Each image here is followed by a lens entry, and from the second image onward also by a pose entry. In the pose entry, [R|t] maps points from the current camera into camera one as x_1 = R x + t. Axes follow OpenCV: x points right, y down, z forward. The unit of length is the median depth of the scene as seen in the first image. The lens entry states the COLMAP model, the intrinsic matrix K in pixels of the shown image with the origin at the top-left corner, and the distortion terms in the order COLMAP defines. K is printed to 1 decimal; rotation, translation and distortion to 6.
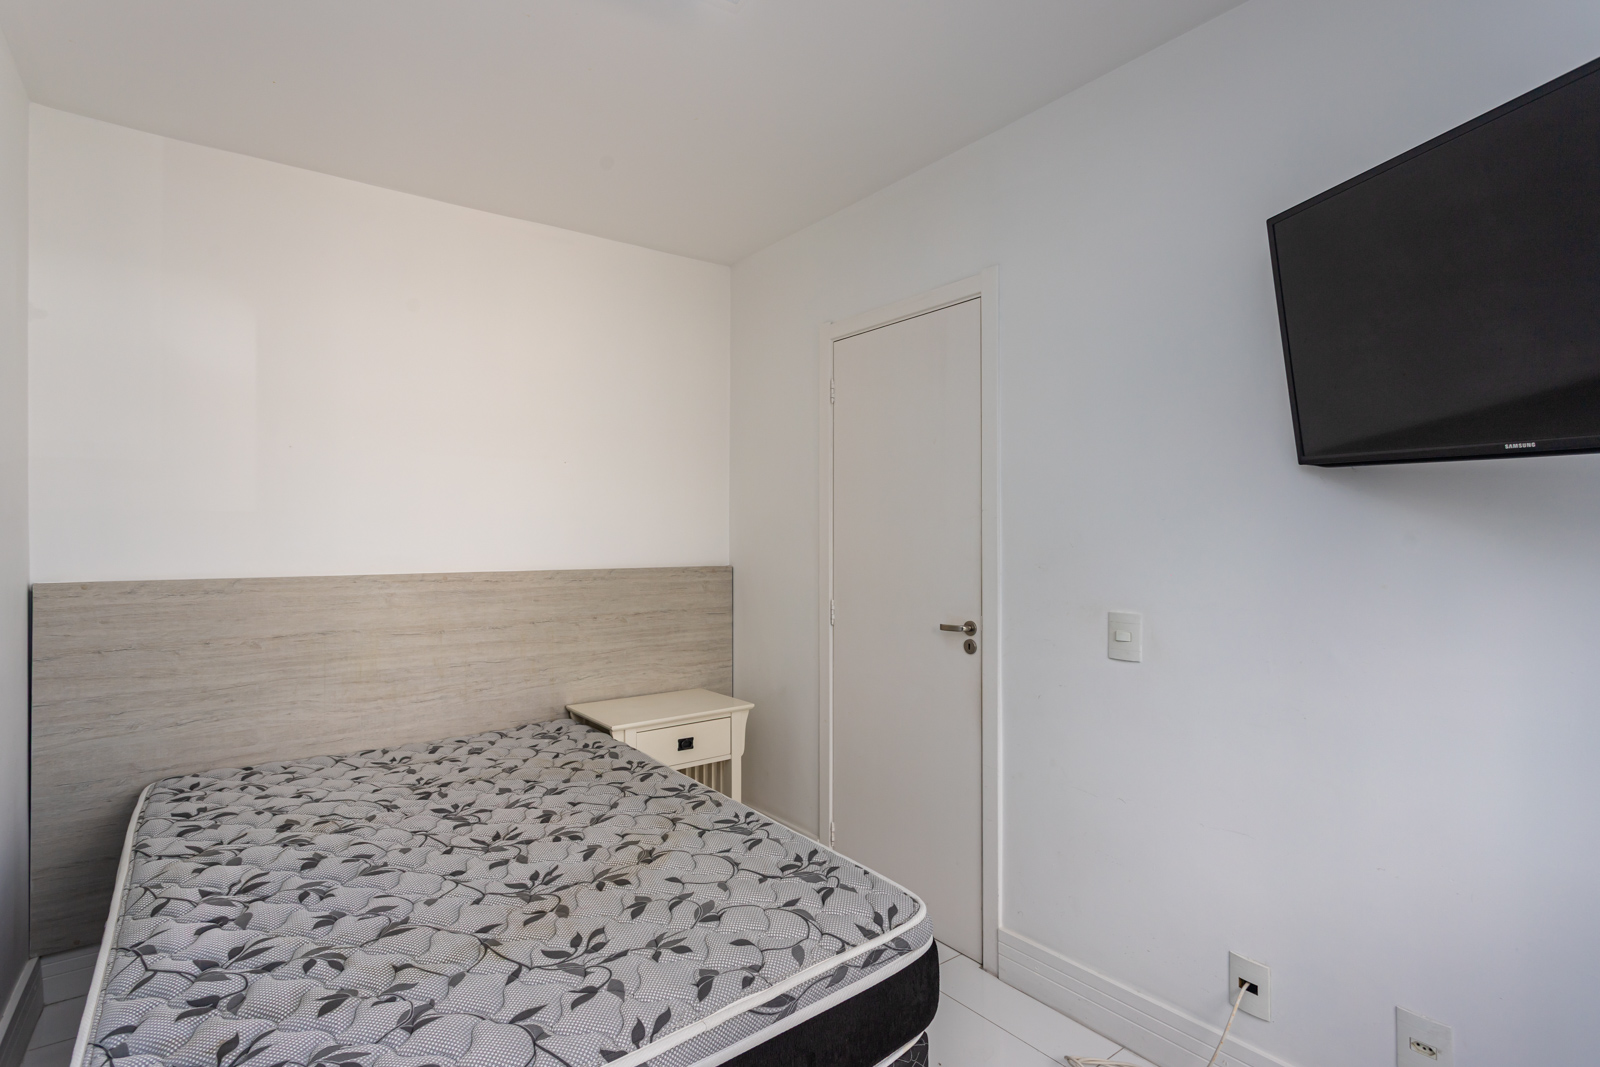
lens RADIAL K [[745.2, 0, 801.6], [0, 745.2, 532.9], [0, 0, 1]] dist [-0.000632, 0.001015]
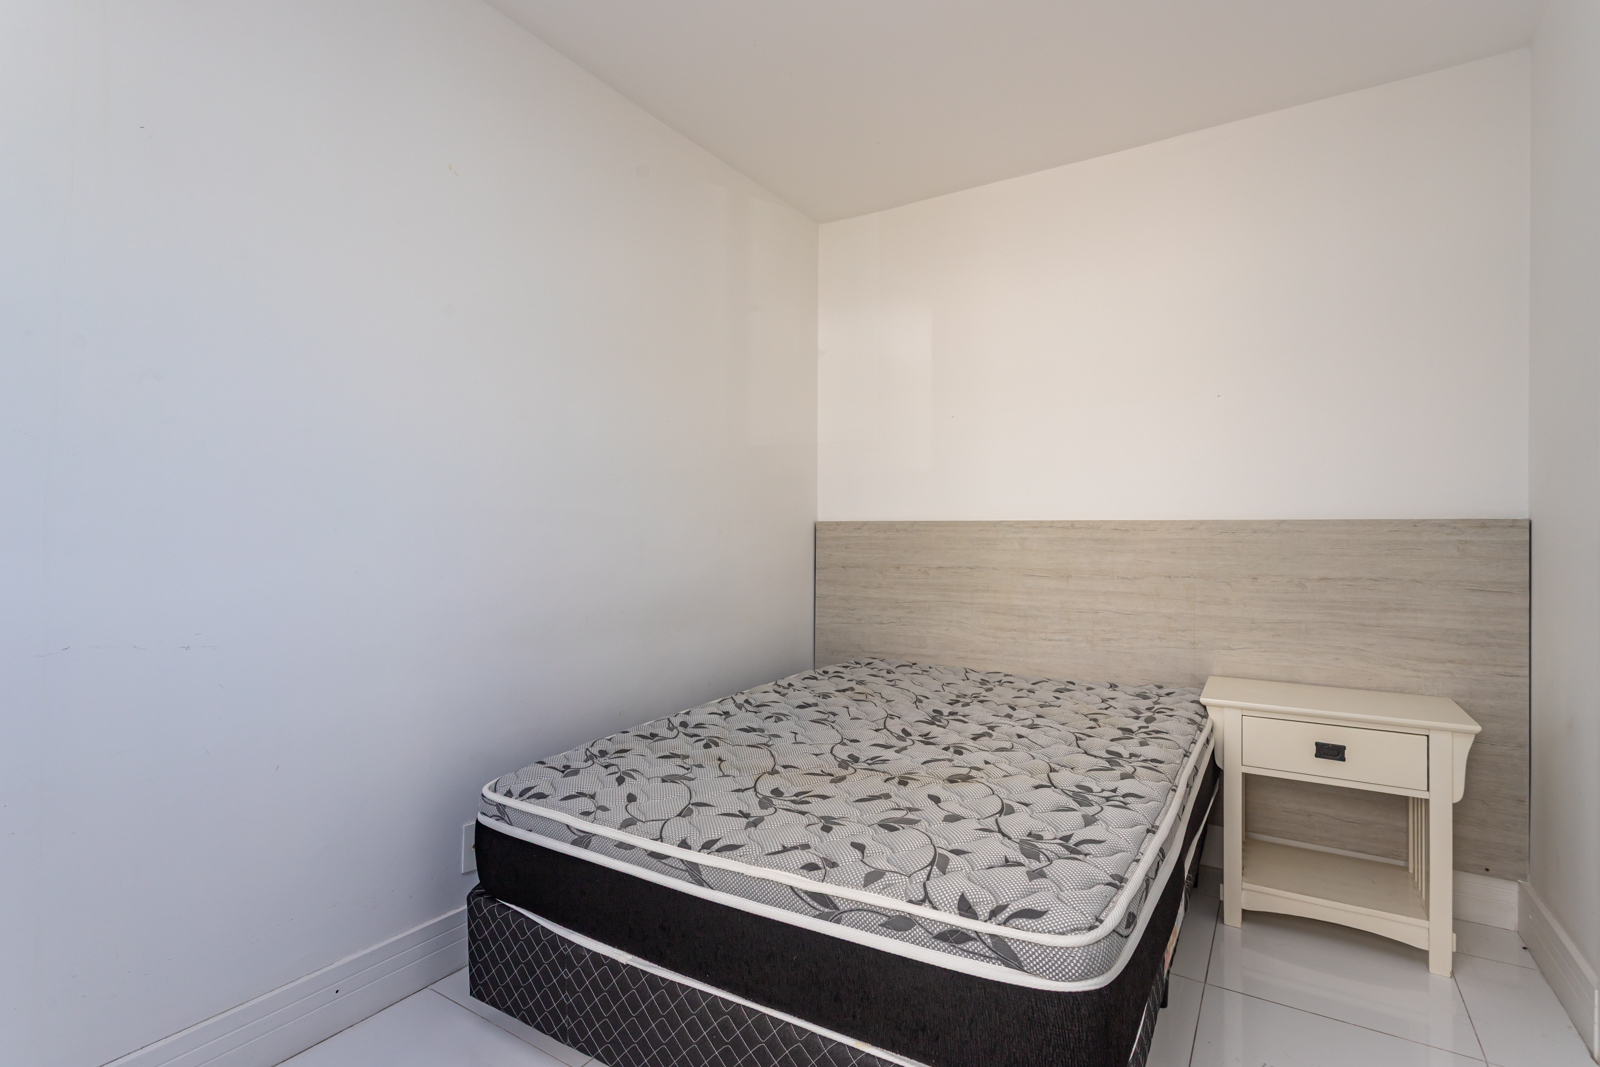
lens RADIAL K [[759.7, 0, 795.8], [0, 759.7, 524.1], [0, 0, 1]] dist [0.000996, 0.000205]
pose [[0.386142, -0.007813, -0.922406, 0.367047], [0.010998, 0.999932, -0.003865, 0.062633], [0.922374, -0.008652, 0.386201, 0.252532]]
